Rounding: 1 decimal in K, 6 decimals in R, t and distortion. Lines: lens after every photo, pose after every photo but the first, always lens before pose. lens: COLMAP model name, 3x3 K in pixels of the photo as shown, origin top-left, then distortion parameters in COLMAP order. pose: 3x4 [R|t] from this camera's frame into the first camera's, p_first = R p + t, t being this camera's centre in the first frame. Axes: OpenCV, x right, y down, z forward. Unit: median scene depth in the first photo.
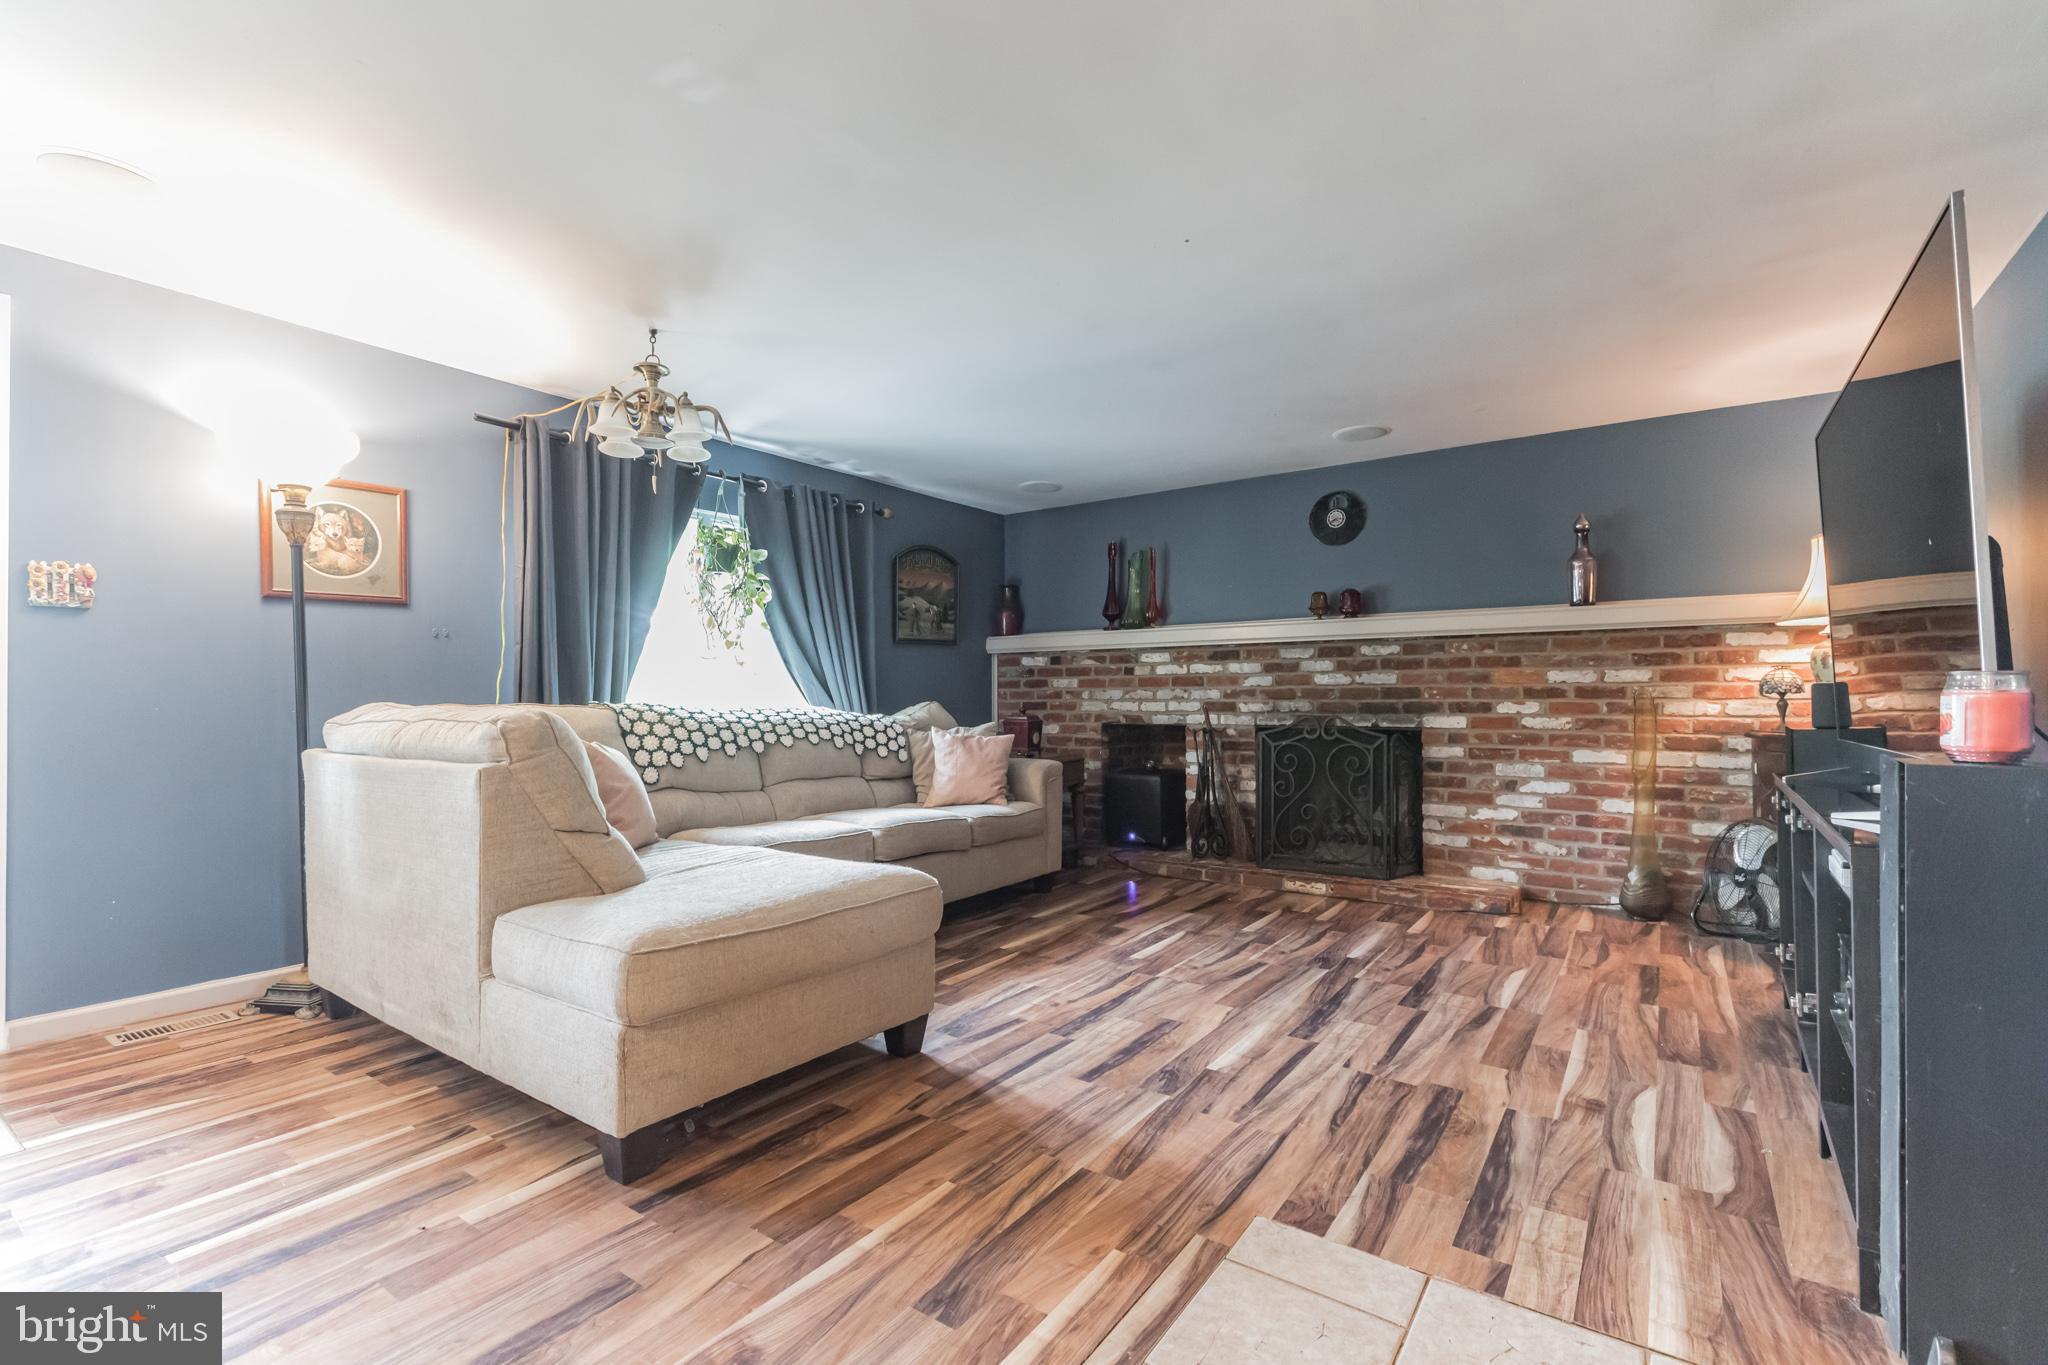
lens RADIAL K [[897.7, 0, 1024.8], [0, 897.7, 697.4], [0, 0, 1]] dist [-0.003287, 0.000395]
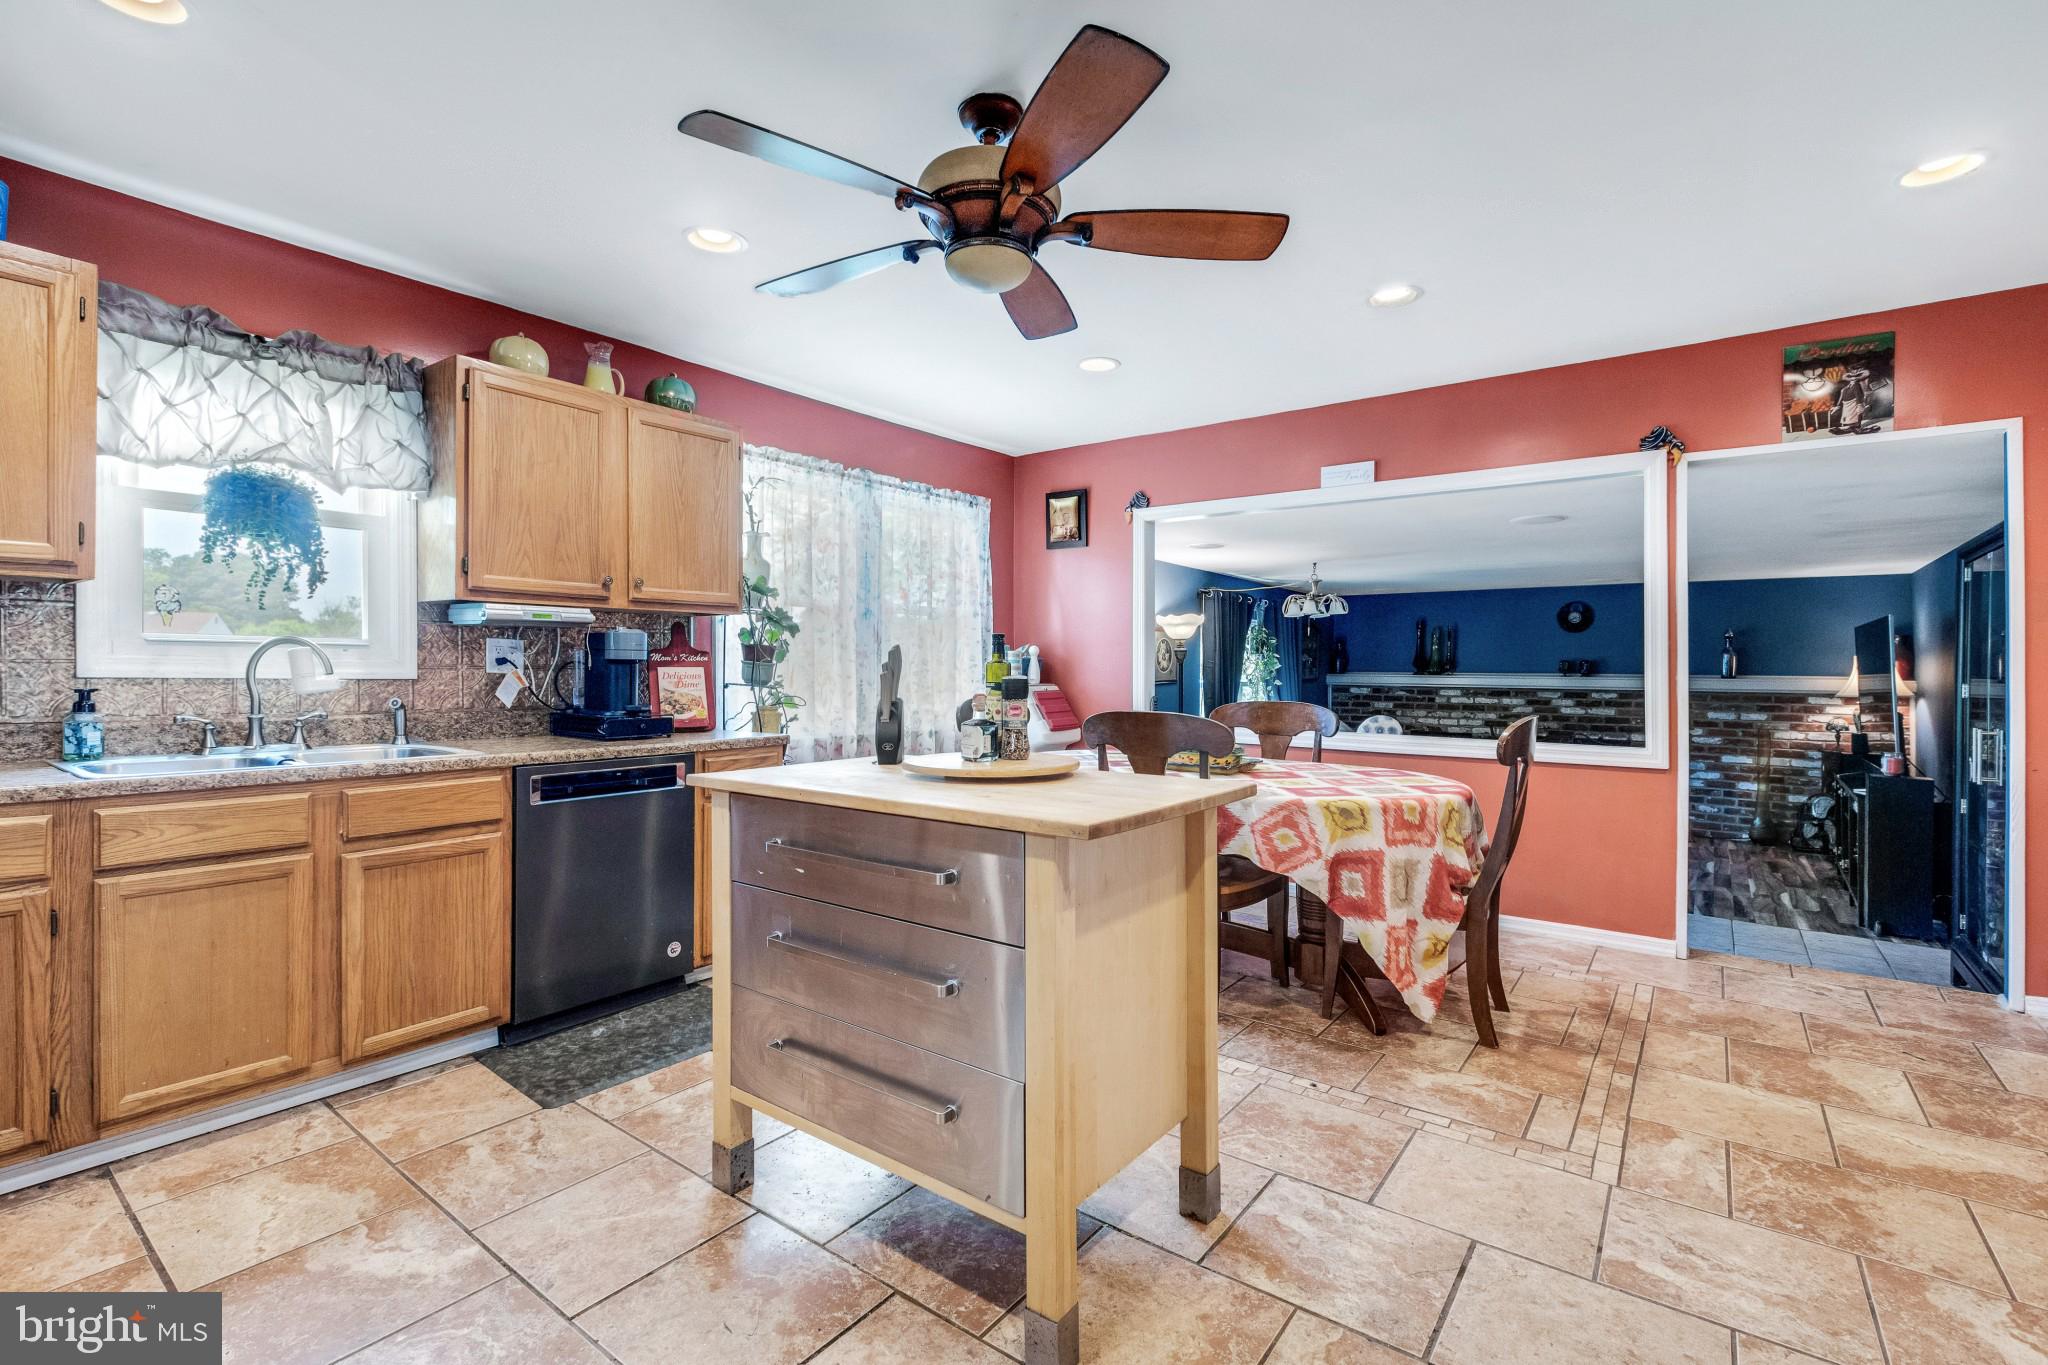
lens RADIAL K [[905.0, 0, 1023.8], [0, 905.0, 671.7], [0, 0, 1]] dist [-0.004805, -0.000600]
pose [[0.999428, 0.010915, -0.031993, -0.790692], [-0.010770, 0.999931, 0.004699, -0.110200], [0.032043, -0.004352, 0.999477, -0.930258]]
